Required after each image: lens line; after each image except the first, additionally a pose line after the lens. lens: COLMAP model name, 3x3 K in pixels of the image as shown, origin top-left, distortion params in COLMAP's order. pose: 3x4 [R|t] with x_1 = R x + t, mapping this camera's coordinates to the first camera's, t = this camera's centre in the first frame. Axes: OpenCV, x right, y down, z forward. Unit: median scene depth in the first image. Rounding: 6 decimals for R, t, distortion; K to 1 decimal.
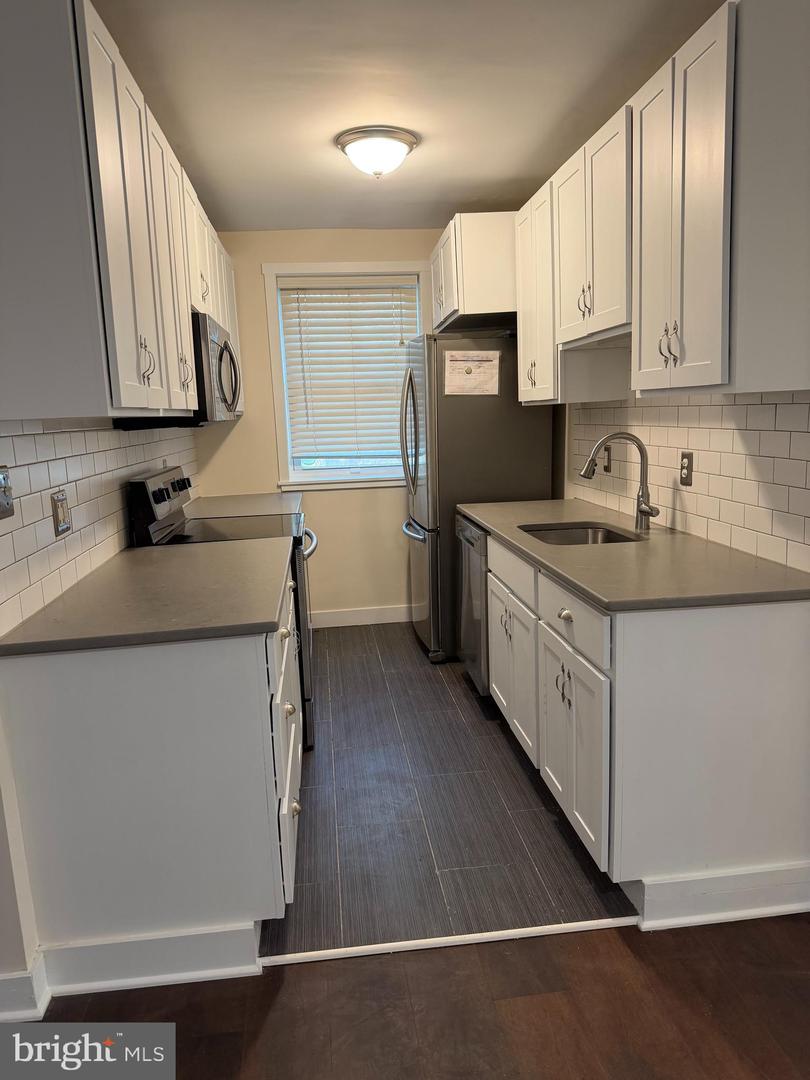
lens RADIAL K [[755.5, 0, 405.7], [0, 755.5, 550.8], [0, 0, 1]] dist [0.112187, -0.176683]
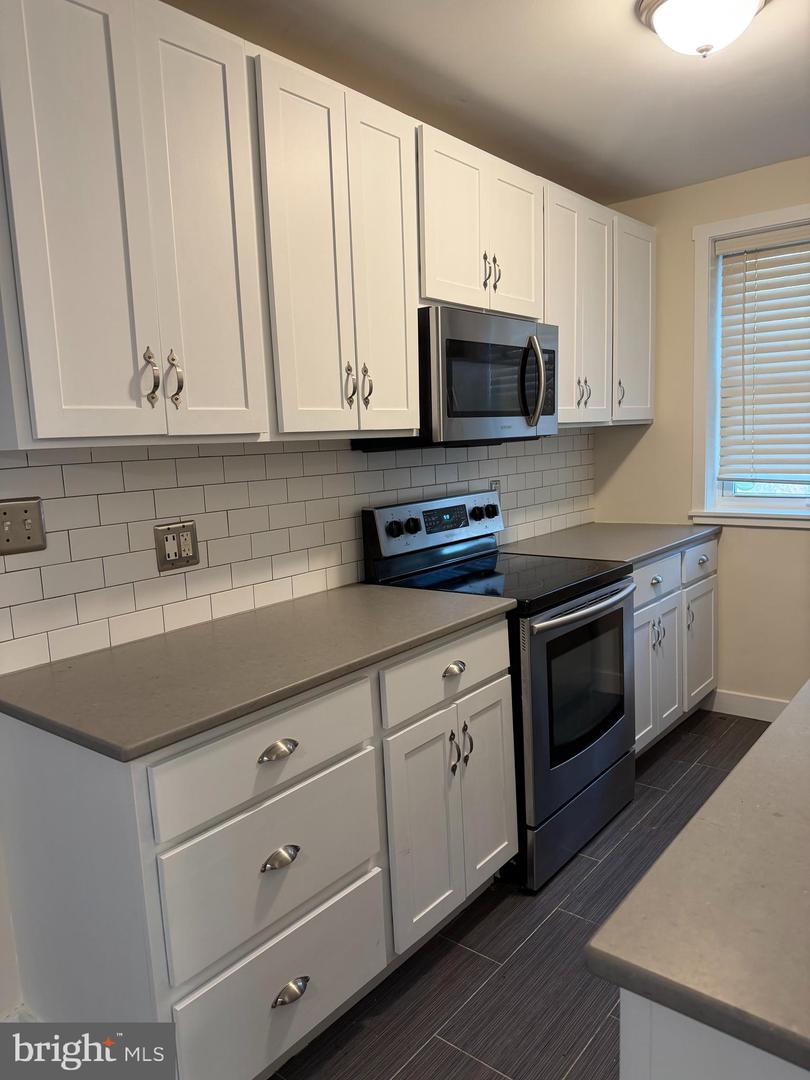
lens RADIAL K [[766.9, 0, 405.0], [0, 766.9, 540.0], [0, 0, 1]] dist [0.093591, -0.141935]
pose [[0.692419, 0.108619, -0.713272, 0.191442], [-0.115830, 0.992515, 0.038700, -0.059447], [0.712137, 0.055822, 0.699818, 0.258606]]
